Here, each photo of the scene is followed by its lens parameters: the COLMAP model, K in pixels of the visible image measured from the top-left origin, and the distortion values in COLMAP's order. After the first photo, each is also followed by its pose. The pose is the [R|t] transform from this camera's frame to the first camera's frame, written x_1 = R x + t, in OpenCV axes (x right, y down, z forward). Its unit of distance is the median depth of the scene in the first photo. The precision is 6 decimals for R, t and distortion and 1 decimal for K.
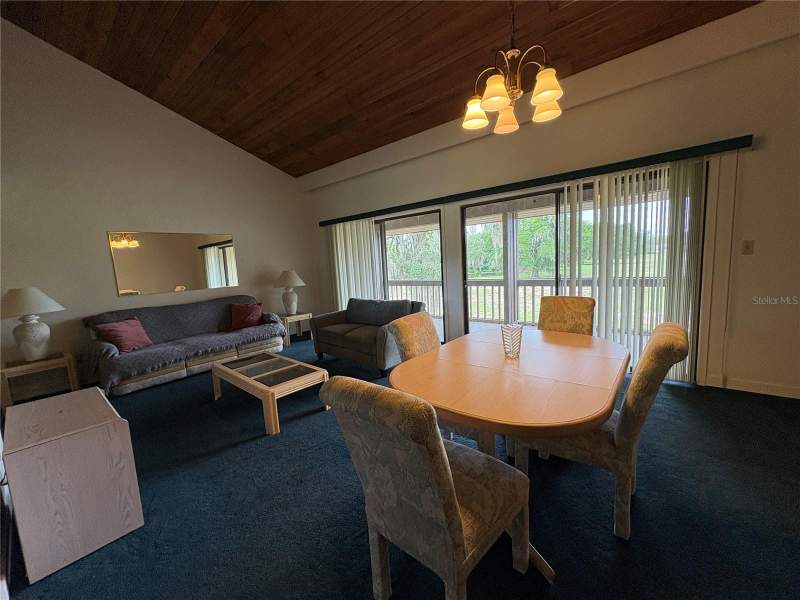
lens RADIAL K [[319.9, 0, 400.0], [0, 319.9, 300.0], [0, 0, 1]] dist [-0.000369, 0.000009]
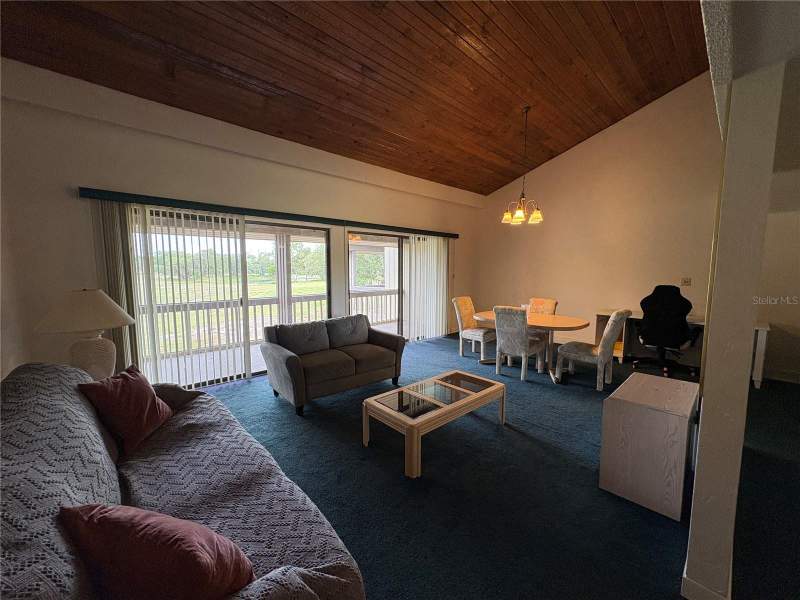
lens RADIAL K [[304.9, 0, 381.4], [0, 304.9, 300.2], [0, 0, 1]] dist [-0.000011, -0.000004]
pose [[0.170974, -0.032566, 0.984737, -0.970264], [0.119265, 0.992788, 0.012125, -0.038358], [-0.978031, 0.115371, 0.173625, 0.758752]]
